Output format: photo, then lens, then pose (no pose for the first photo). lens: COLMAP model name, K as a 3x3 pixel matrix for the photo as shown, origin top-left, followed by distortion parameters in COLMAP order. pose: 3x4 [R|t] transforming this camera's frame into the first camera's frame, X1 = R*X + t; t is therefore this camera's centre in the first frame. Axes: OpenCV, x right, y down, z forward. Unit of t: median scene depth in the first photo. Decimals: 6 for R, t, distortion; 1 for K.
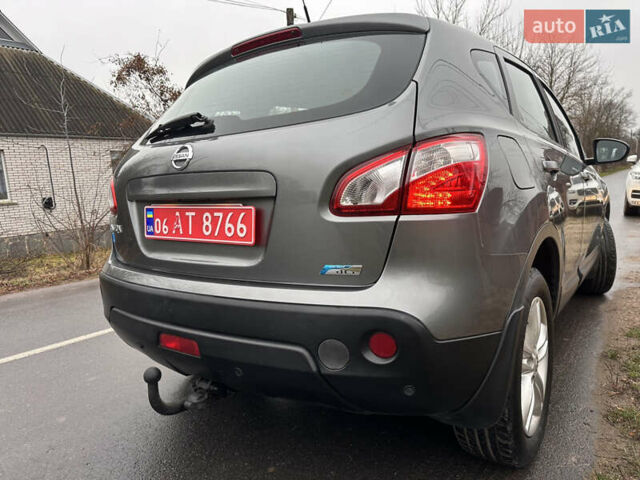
lens RADIAL K [[447.9, 0, 320.0], [0, 447.9, 240.0], [0, 0, 1]] dist [0.048372, -0.065593]
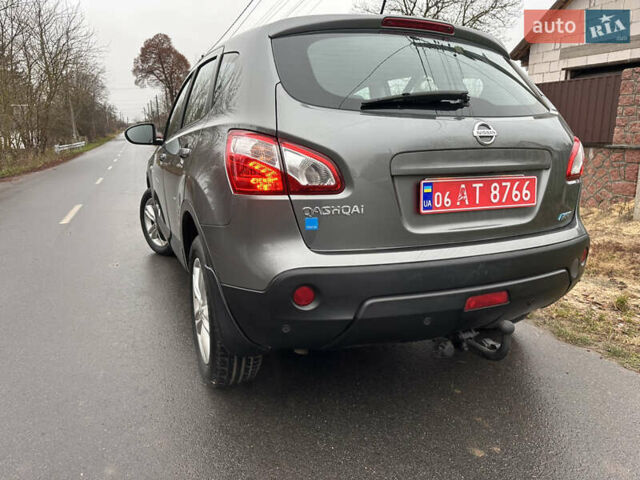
lens RADIAL K [[449.4, 0, 317.2], [0, 449.4, 244.5], [0, 0, 1]] dist [0.080162, -0.122217]
pose [[0.519970, -0.158977, 0.839260, -1.478569], [0.079549, 0.987270, 0.137729, -0.100941], [-0.850472, -0.004853, 0.525998, 0.758594]]
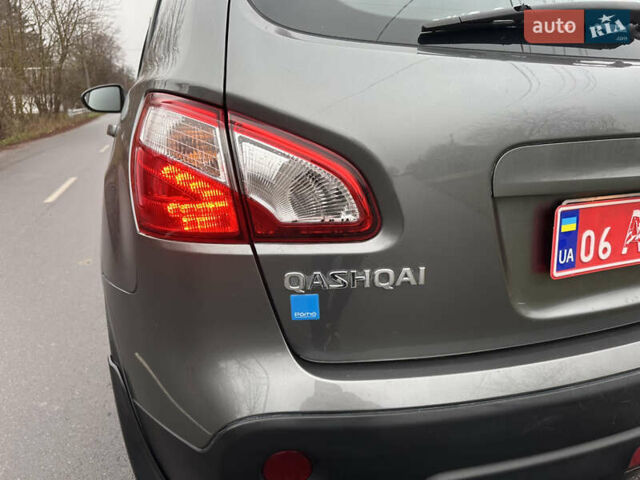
lens RADIAL K [[447.9, 0, 320.0], [0, 447.9, 240.0], [0, 0, 1]] dist [0.048372, -0.065593]
pose [[0.553352, -0.215126, 0.804688, -0.948885], [0.082374, 0.975470, 0.204138, -0.165313], [-0.828864, -0.046674, 0.557499, 1.052695]]
